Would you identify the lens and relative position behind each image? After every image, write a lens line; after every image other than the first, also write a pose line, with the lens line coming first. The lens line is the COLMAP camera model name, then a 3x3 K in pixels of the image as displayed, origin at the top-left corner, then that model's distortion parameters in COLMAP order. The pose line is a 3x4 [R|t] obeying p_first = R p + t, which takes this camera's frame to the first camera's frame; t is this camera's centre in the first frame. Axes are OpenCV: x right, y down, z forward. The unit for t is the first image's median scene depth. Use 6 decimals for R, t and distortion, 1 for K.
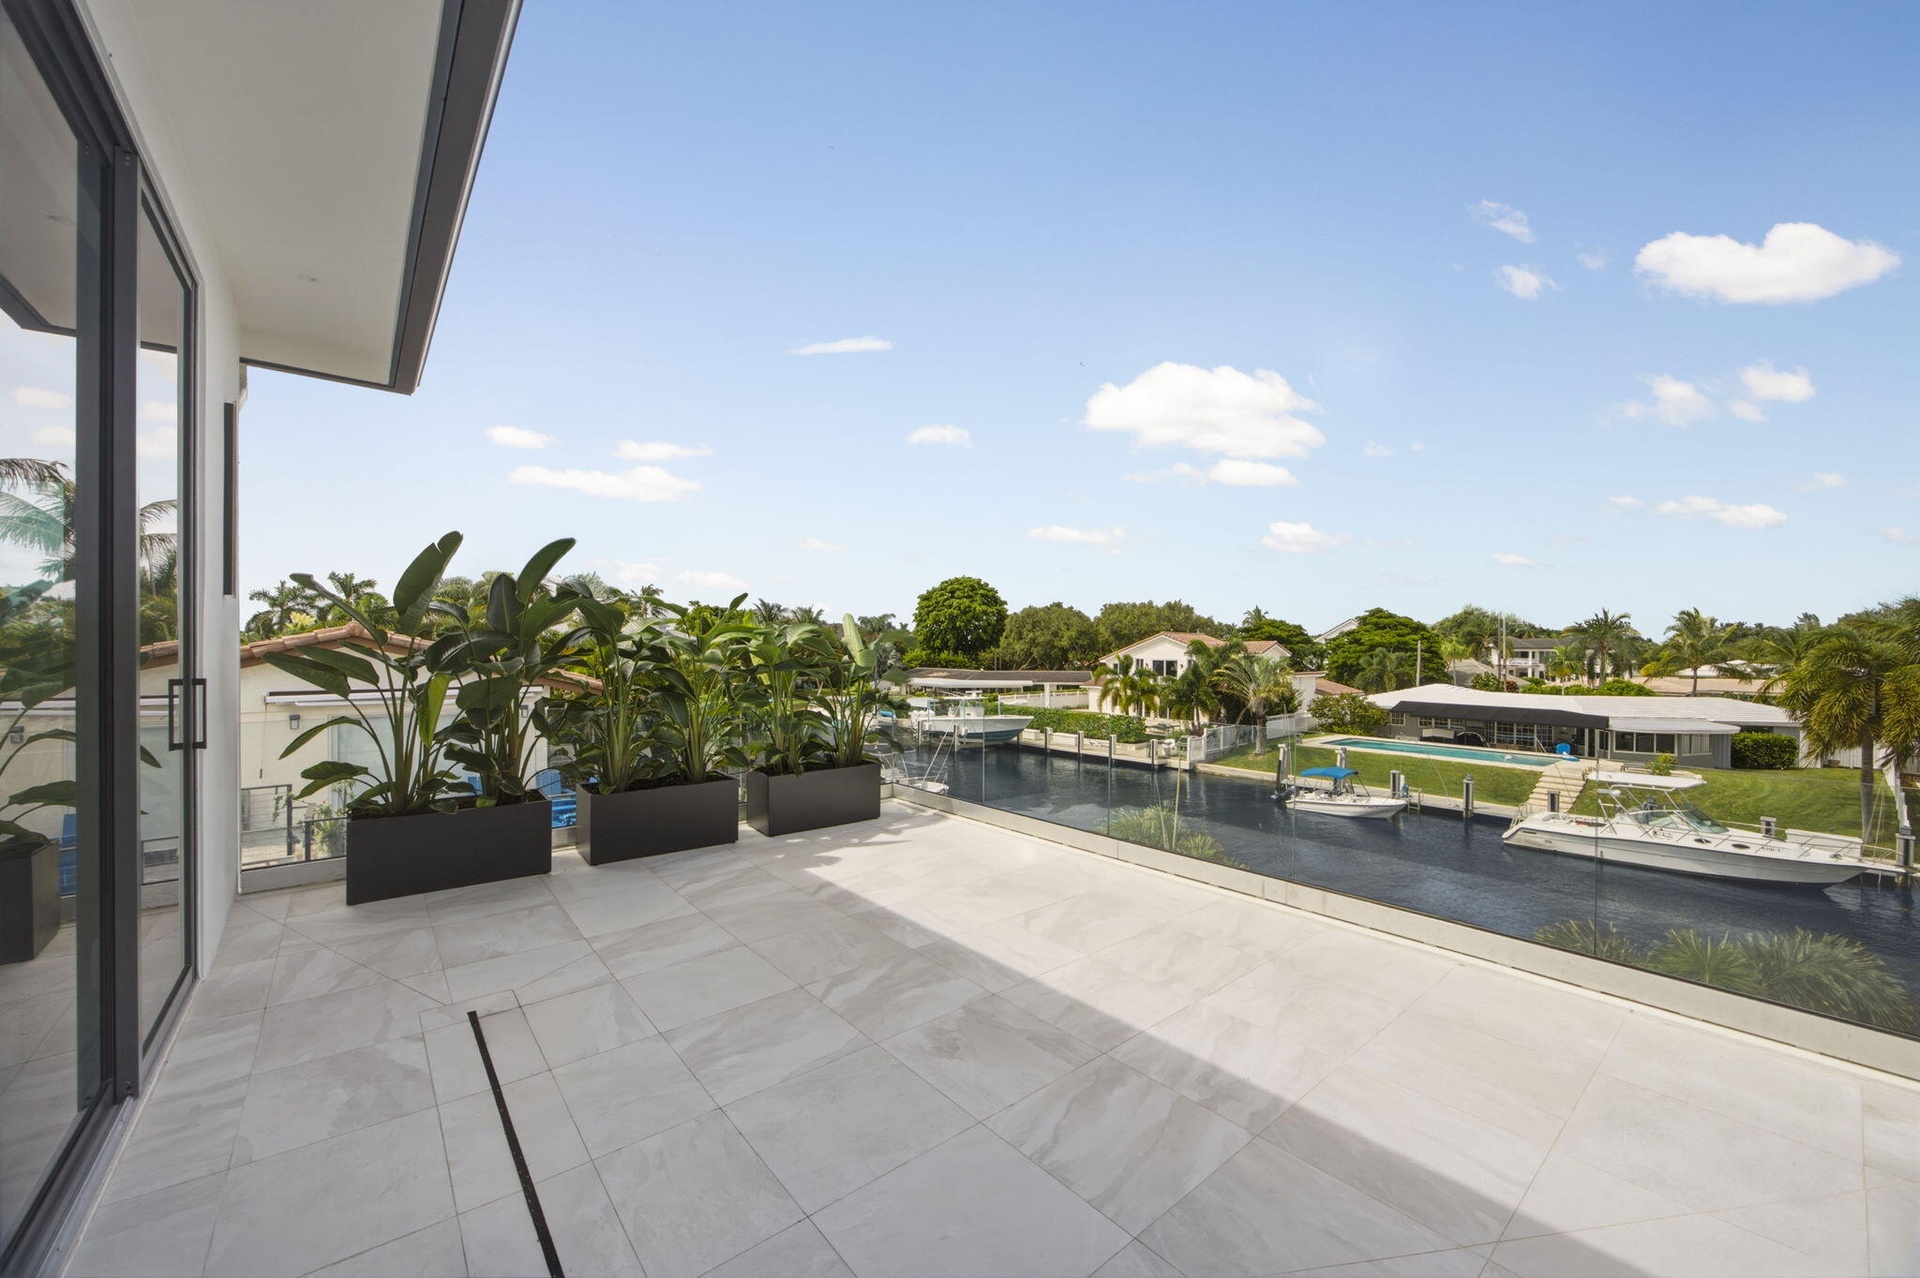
lens RADIAL K [[741.8, 0, 979.0], [0, 741.8, 638.5], [0, 0, 1]] dist [-0.000617, 0.000029]
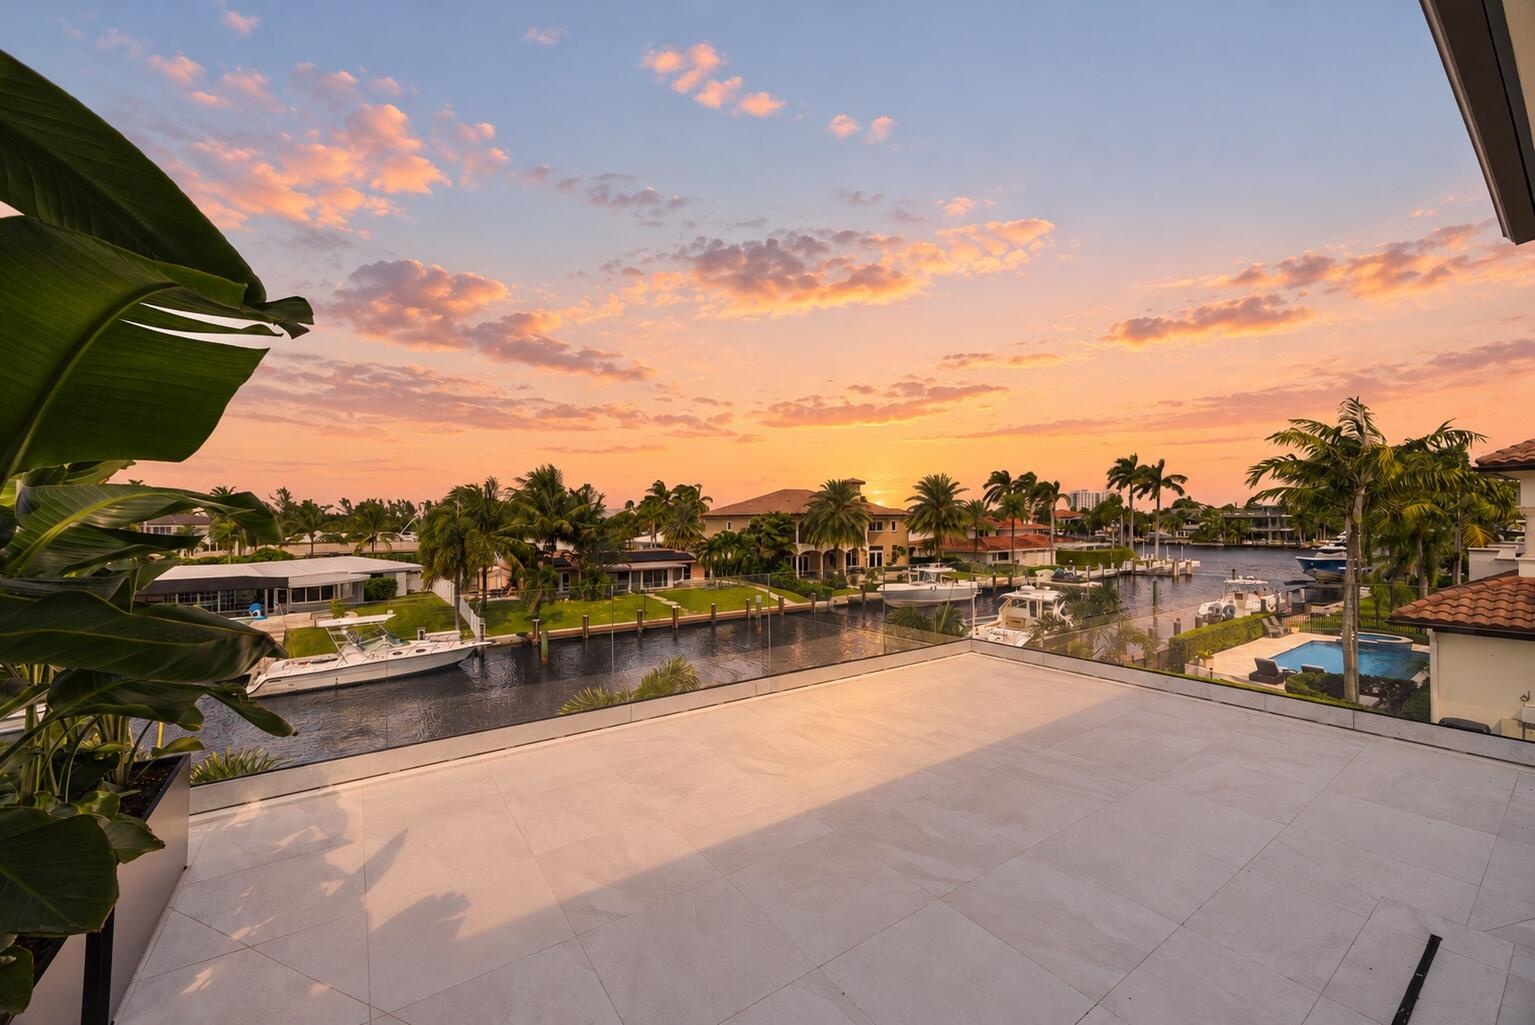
lens RADIAL K [[607.0, 0, 770.8], [0, 607.0, 513.1], [0, 0, 1]] dist [0.000078, 0.000064]
pose [[0.089403, 0.008197, 0.995962, -0.635315], [-0.005847, 0.999953, -0.007705, 0.014145], [-0.995978, -0.005134, 0.089447, 0.738206]]
